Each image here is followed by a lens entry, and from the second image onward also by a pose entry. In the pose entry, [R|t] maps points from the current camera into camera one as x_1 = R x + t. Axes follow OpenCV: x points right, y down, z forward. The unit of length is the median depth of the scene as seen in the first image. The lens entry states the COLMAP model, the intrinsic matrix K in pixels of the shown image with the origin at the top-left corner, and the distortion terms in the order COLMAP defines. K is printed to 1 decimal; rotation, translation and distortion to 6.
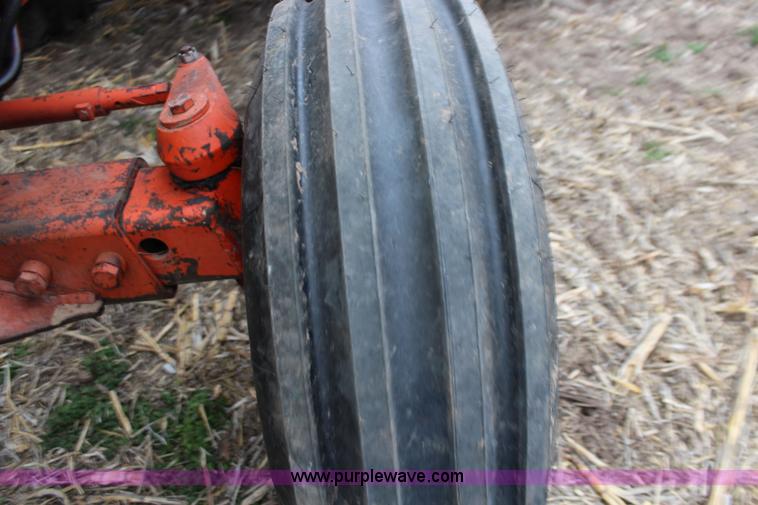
lens RADIAL K [[625.9, 0, 381.8], [0, 625.9, 253.8], [0, 0, 1]] dist [-0.097801, 0.004788]
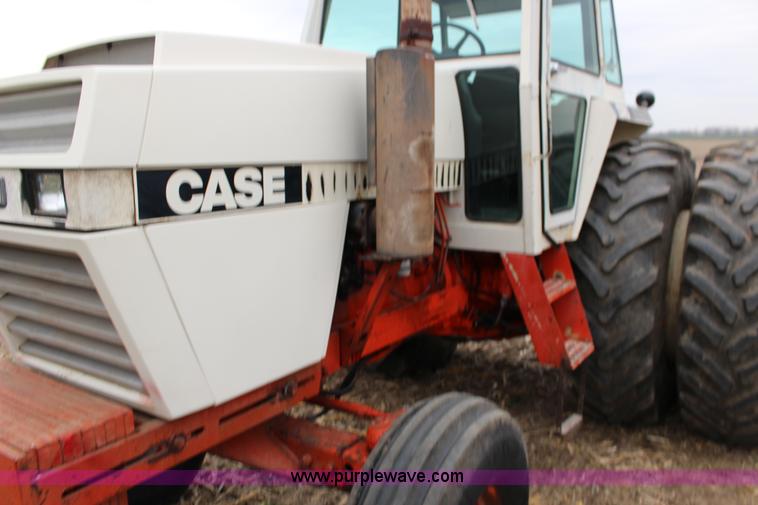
lens RADIAL K [[633.8, 0, 380.7], [0, 633.8, 253.1], [0, 0, 1]] dist [-0.155179, 0.118595]
pose [[0.791260, 0.162029, -0.589622, 1.109684], [-0.460846, 0.791791, -0.400860, 0.256840], [0.401906, 0.588909, 0.701183, -1.274072]]
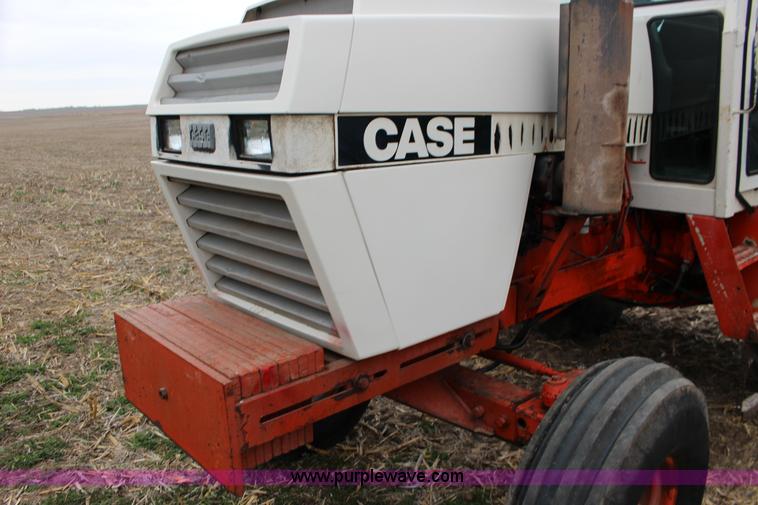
lens RADIAL K [[633.8, 0, 378.3], [0, 633.8, 256.2], [0, 0, 1]] dist [-0.155179, 0.118595]
pose [[0.618037, 0.242657, -0.747762, 1.021938], [-0.571700, 0.791620, -0.215630, 0.337962], [0.539619, 0.560763, 0.627978, -1.318809]]
